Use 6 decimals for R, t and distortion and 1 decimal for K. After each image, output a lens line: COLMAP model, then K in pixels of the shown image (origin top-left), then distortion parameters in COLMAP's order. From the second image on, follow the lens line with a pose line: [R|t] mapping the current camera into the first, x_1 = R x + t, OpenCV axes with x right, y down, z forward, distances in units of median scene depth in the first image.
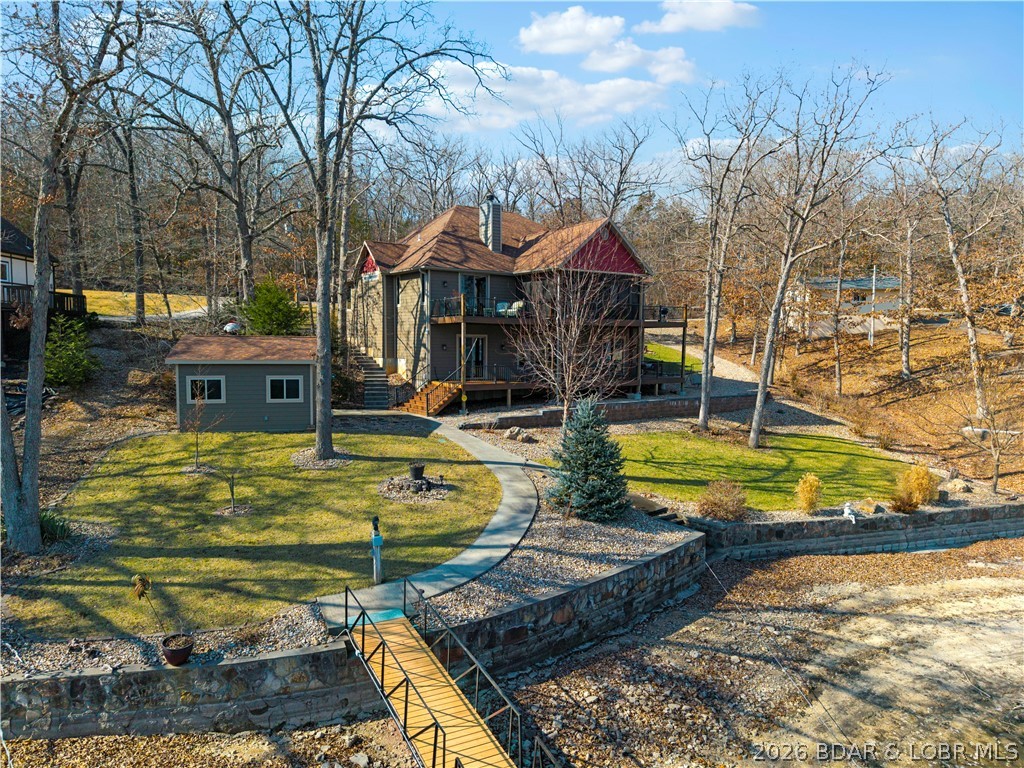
lens RADIAL K [[709.6, 0, 519.6], [0, 709.6, 379.1], [0, 0, 1]] dist [0.023456, -0.019594]
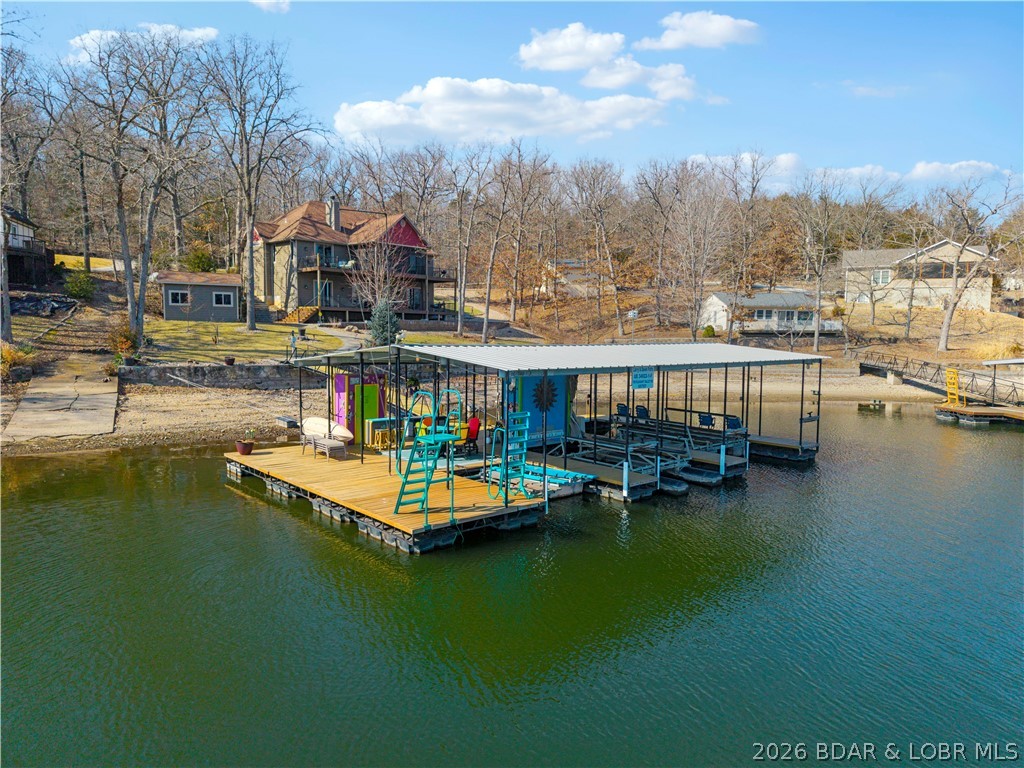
lens RADIAL K [[709.6, 0, 532.3], [0, 709.6, 387.3], [0, 0, 1]] dist [0.023456, -0.019594]
pose [[0.971687, -0.016296, 0.235711, 0.013056], [0.010030, 0.999564, 0.027757, 0.153342], [-0.236061, -0.024607, 0.971427, -0.777272]]
